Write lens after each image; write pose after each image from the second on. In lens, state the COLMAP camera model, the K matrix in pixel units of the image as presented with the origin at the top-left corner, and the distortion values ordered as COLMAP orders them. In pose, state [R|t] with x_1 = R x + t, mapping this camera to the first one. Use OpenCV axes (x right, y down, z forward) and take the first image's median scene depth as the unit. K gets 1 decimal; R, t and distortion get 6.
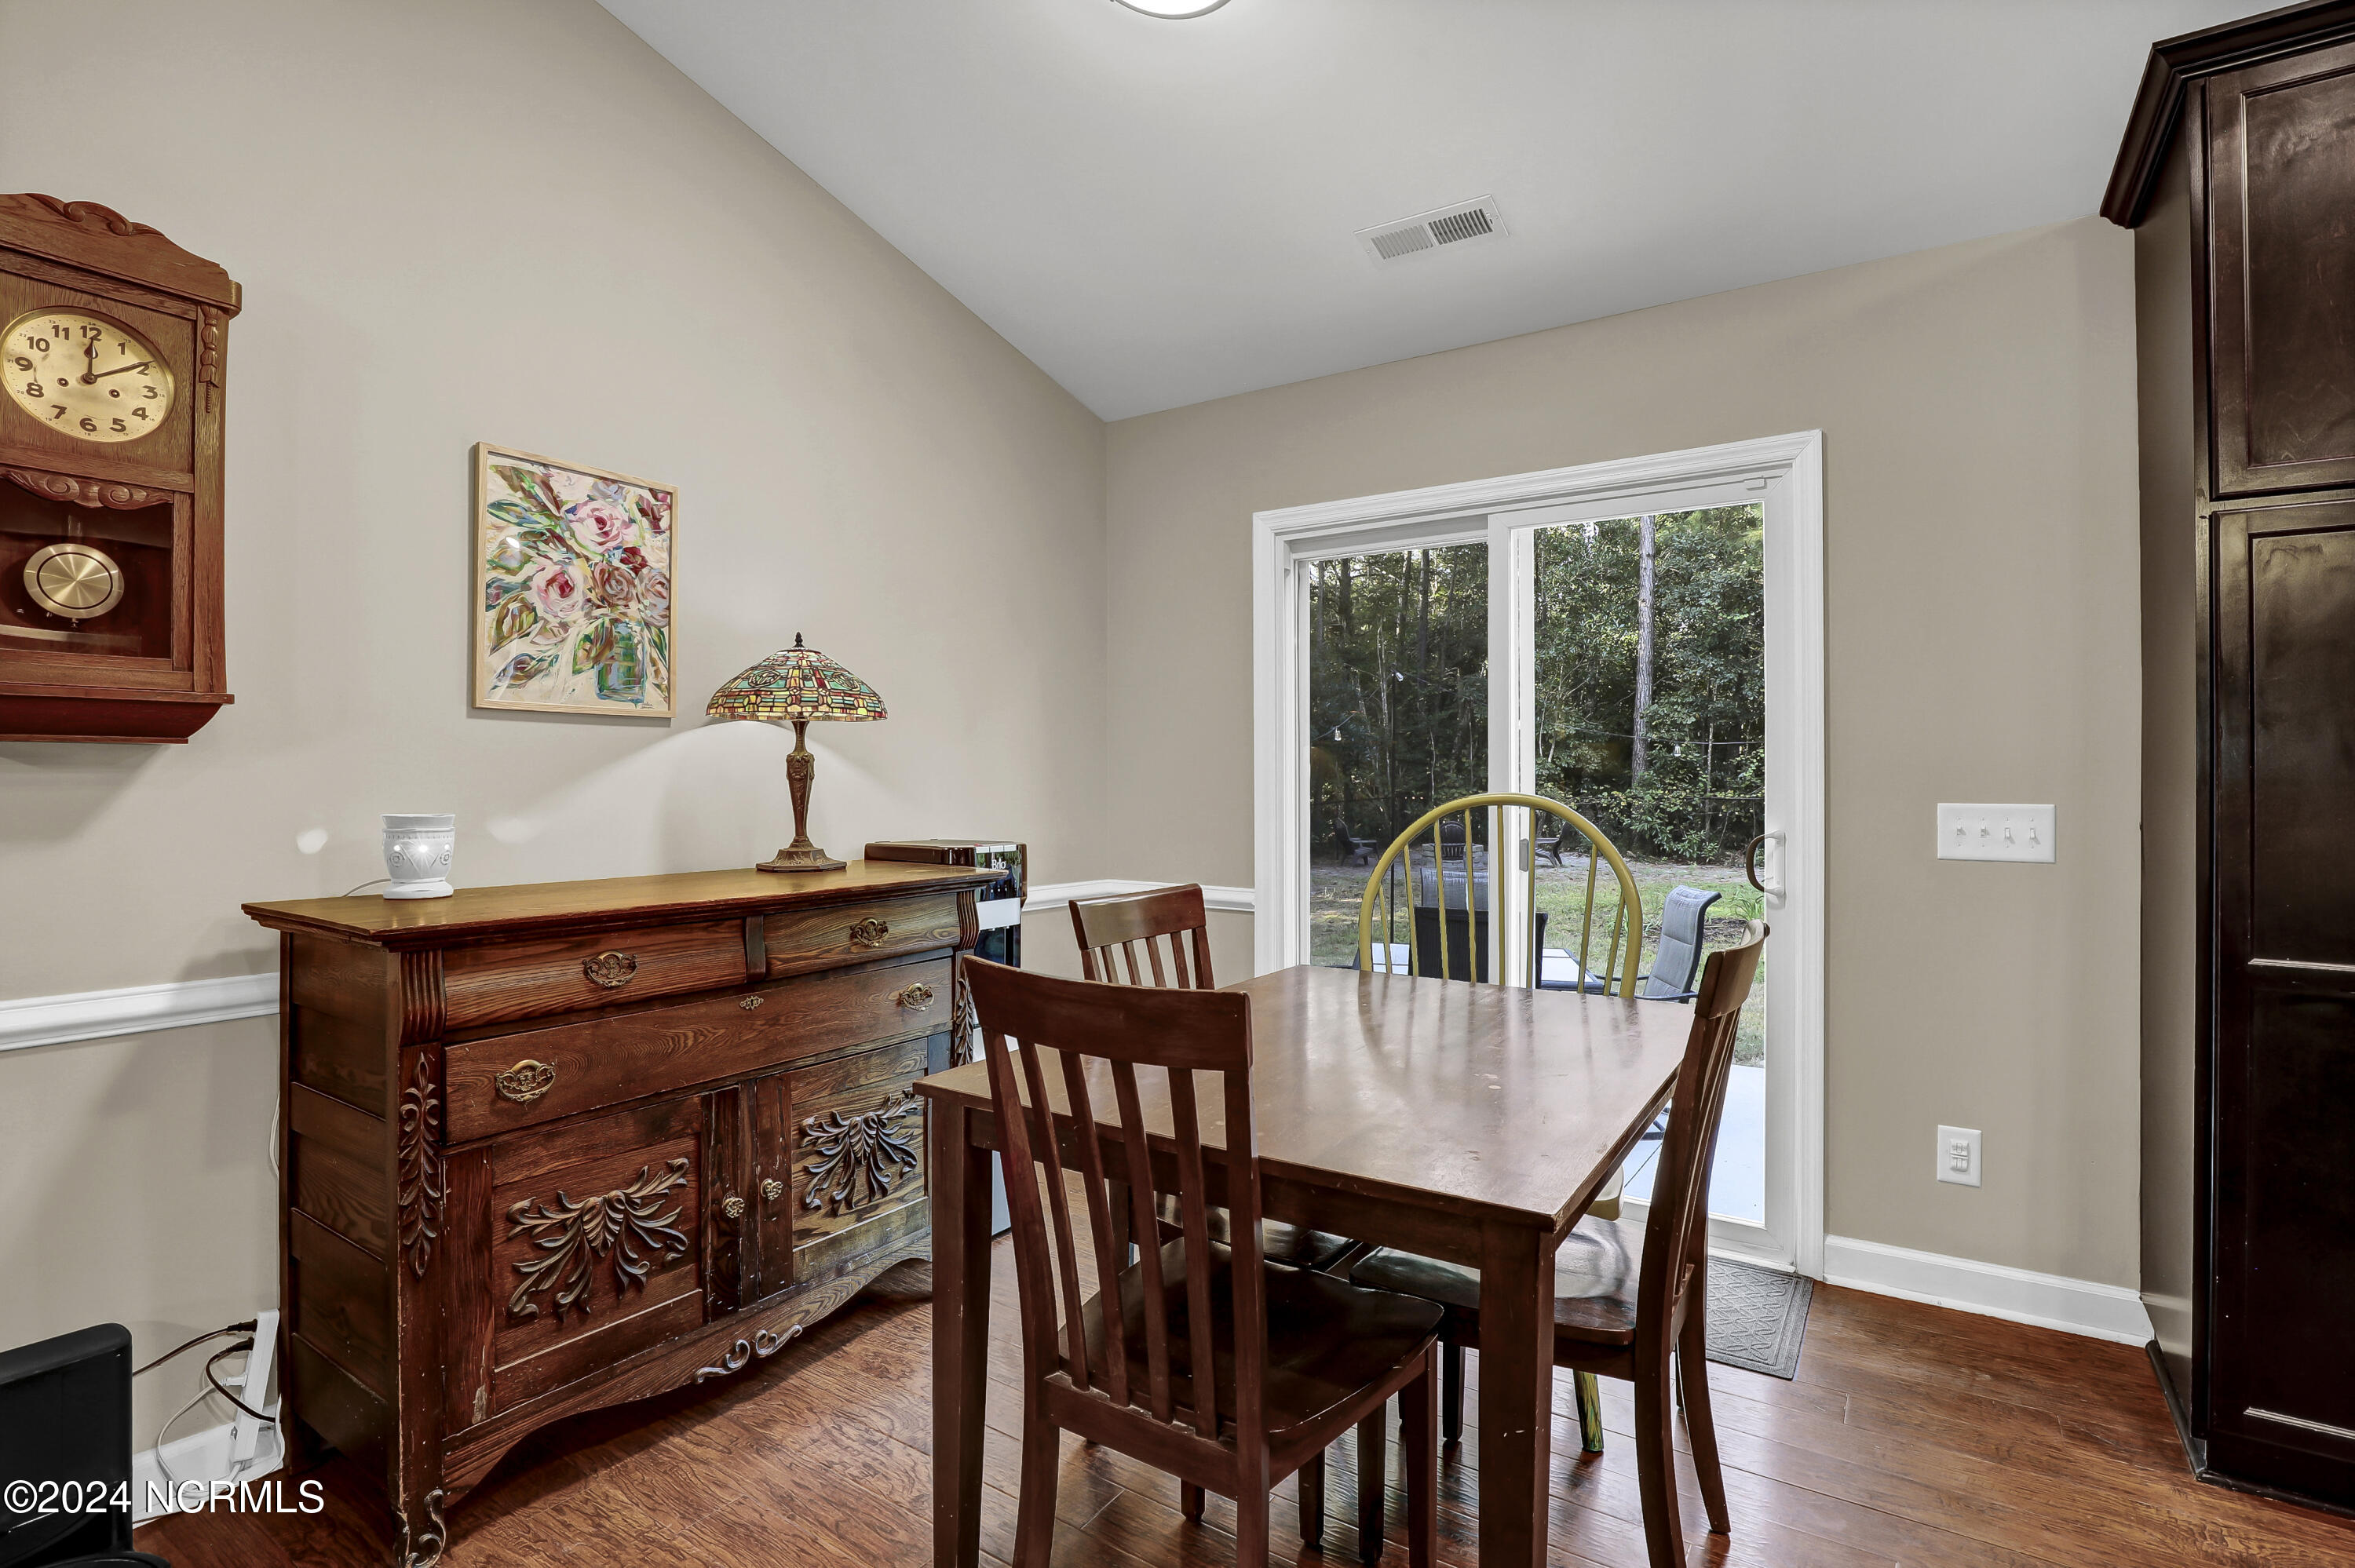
lens RADIAL K [[1134.3, 0, 1169.4], [0, 1134.3, 762.8], [0, 0, 1]] dist [-0.002769, 0.000084]
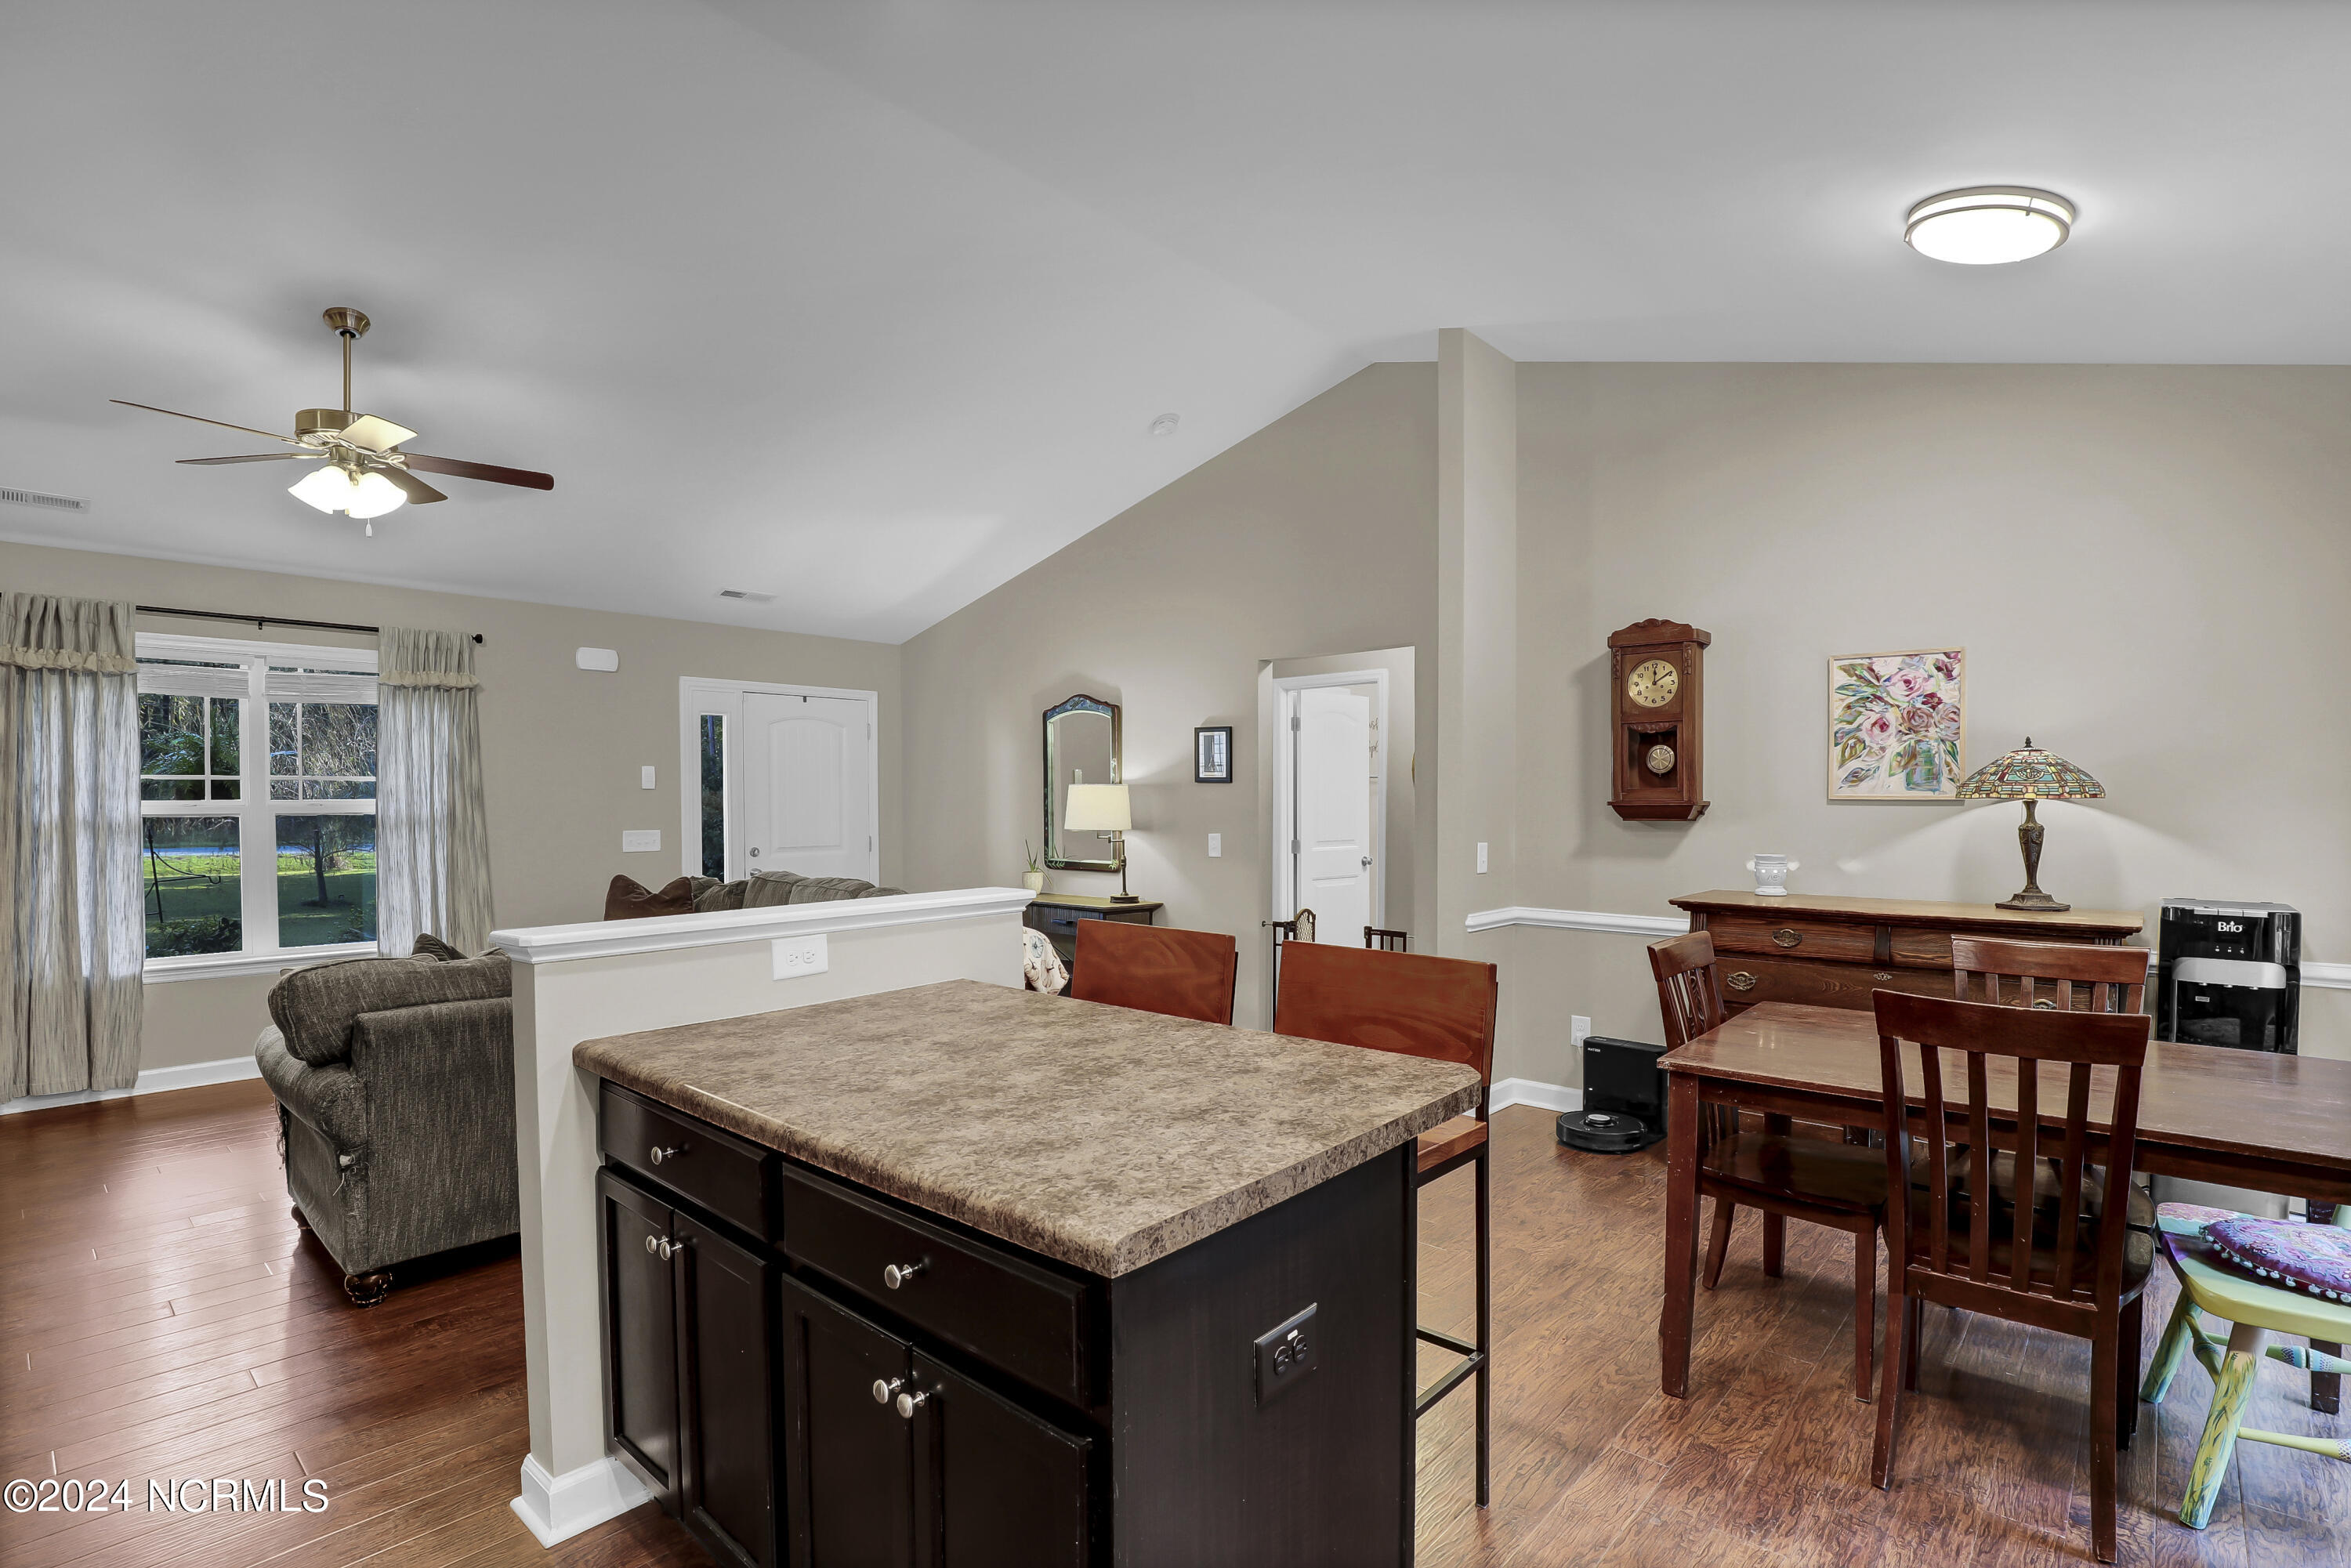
lens RADIAL K [[1117.5, 0, 1199.8], [0, 1117.5, 800.5], [0, 0, 1]] dist [-0.025738, 0.000667]
pose [[-0.116319, -0.000973, -0.993211, 1.223218], [0.012628, 0.999917, -0.002459, -0.051310], [0.993132, -0.012828, -0.116298, 0.170513]]
